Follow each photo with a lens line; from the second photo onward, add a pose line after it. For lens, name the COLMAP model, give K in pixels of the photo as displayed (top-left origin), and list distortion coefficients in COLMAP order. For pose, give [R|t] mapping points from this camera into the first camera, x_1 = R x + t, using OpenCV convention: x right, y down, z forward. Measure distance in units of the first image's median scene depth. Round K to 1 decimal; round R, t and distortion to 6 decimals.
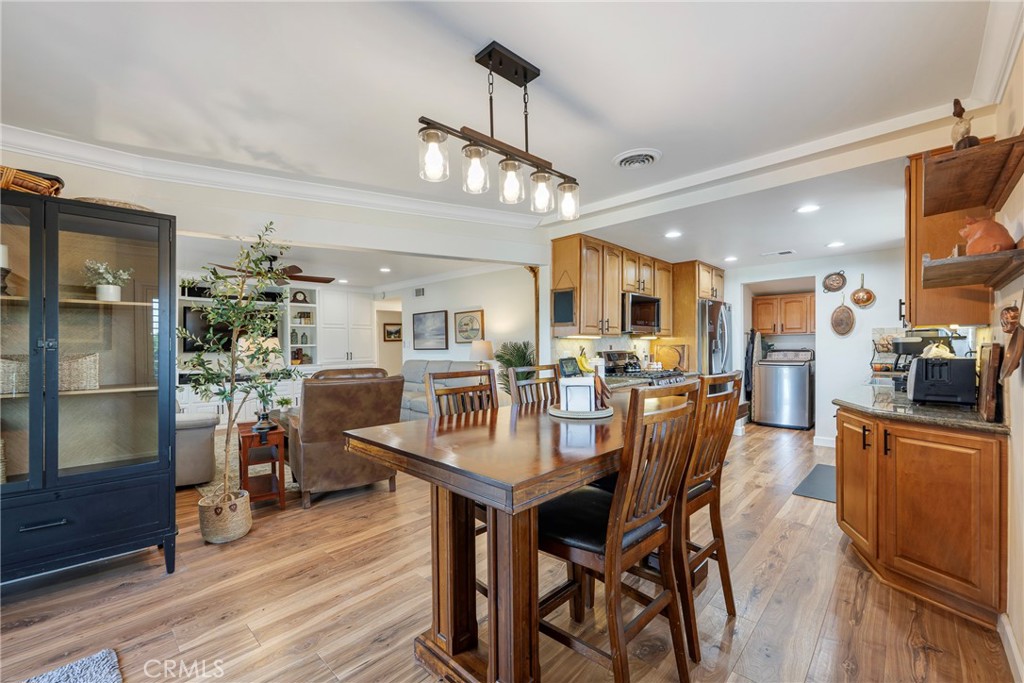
lens RADIAL K [[422.5, 0, 512.8], [0, 422.5, 351.4], [0, 0, 1]] dist [0.001906, 0.000144]
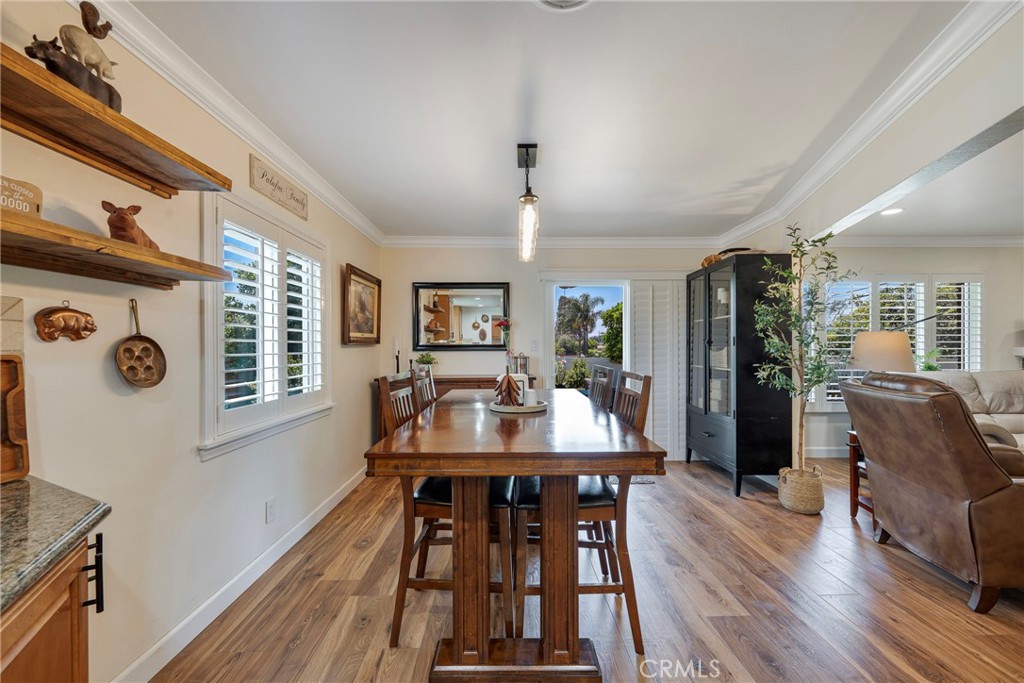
lens RADIAL K [[407.6, 0, 510.9], [0, 407.6, 347.7], [0, 0, 1]] dist [-0.000916, -0.000065]
pose [[-0.714825, 0.020638, -0.698999, 0.339845], [0.004536, 0.999680, 0.024877, -0.014268], [0.699289, 0.014612, -0.714690, 0.651929]]
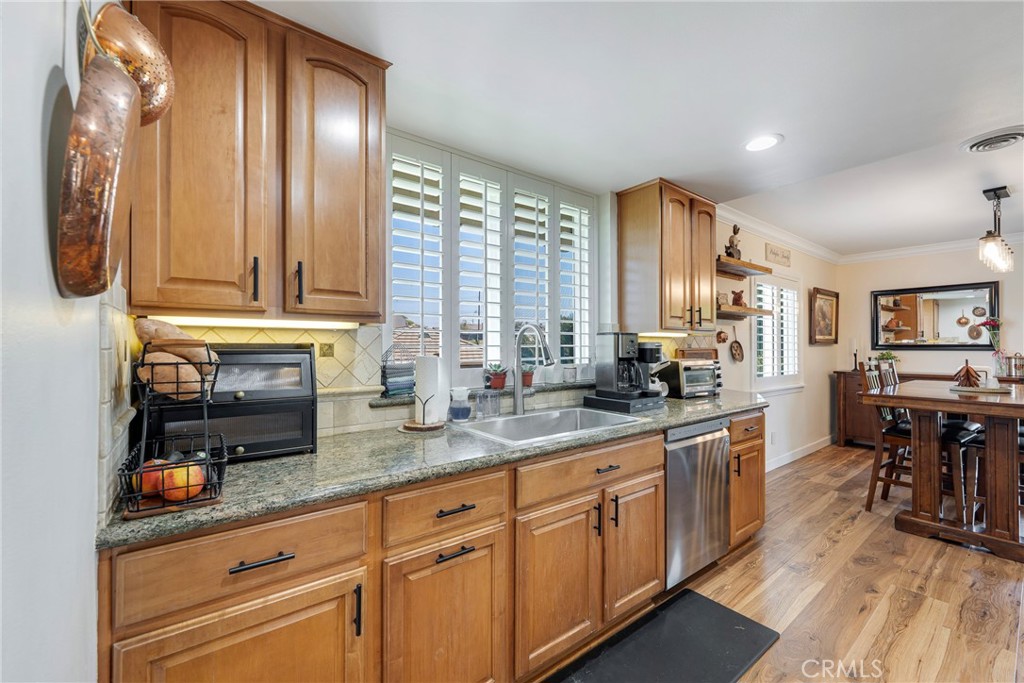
lens RADIAL K [[414.8, 0, 512.6], [0, 414.8, 343.8], [0, 0, 1]] dist [0.000181, 0.000138]
pose [[-0.988133, 0.015540, 0.152810, 0.591916], [0.016472, 0.999853, 0.004839, -0.021424], [-0.152712, 0.007299, -0.988244, 1.019980]]
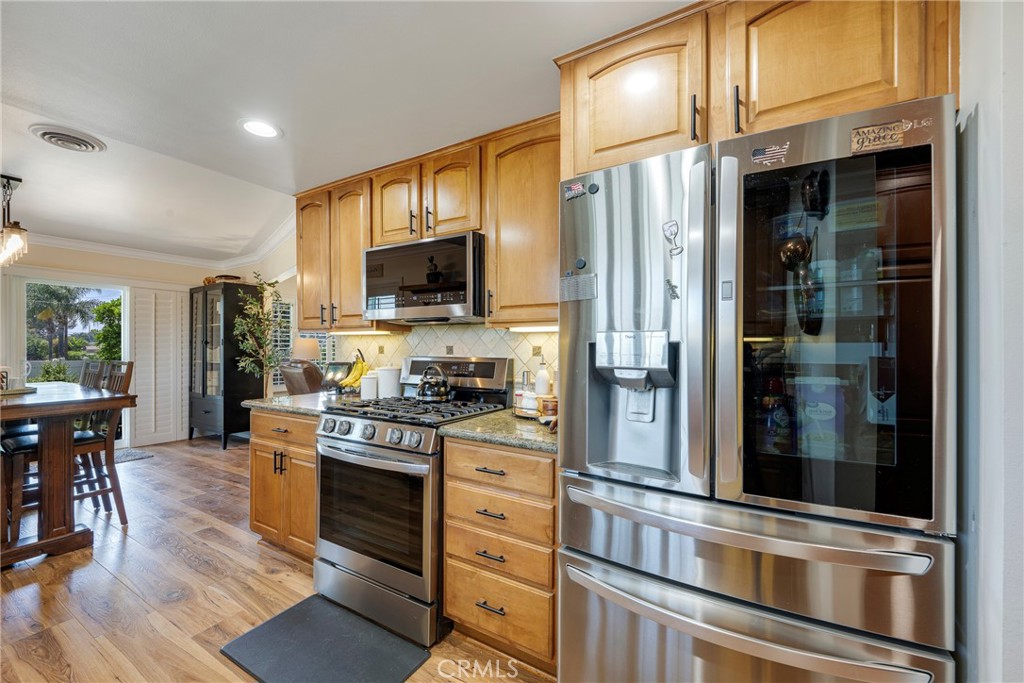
lens RADIAL K [[410.9, 0, 510.3], [0, 410.9, 345.9], [0, 0, 1]] dist [-0.000160, 0.000049]
pose [[0.212154, 0.014416, -0.977130, 0.680225], [-0.017493, 0.999787, 0.010952, -0.019738], [0.977080, 0.014770, 0.212361, 0.874227]]
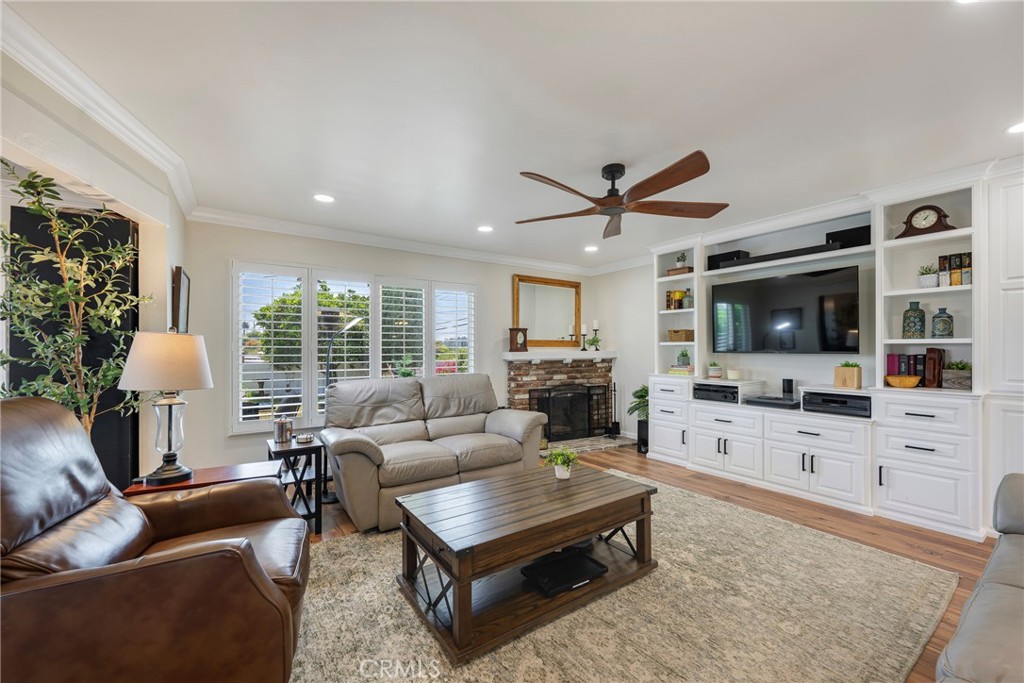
lens RADIAL K [[407.6, 0, 510.9], [0, 407.6, 347.7], [0, 0, 1]] dist [-0.000916, -0.000065]
pose [[-0.201809, 0.013177, -0.979336, -0.063493], [-0.008822, 0.999844, 0.015271, -0.014637], [0.979385, 0.011722, -0.201662, 0.994594]]
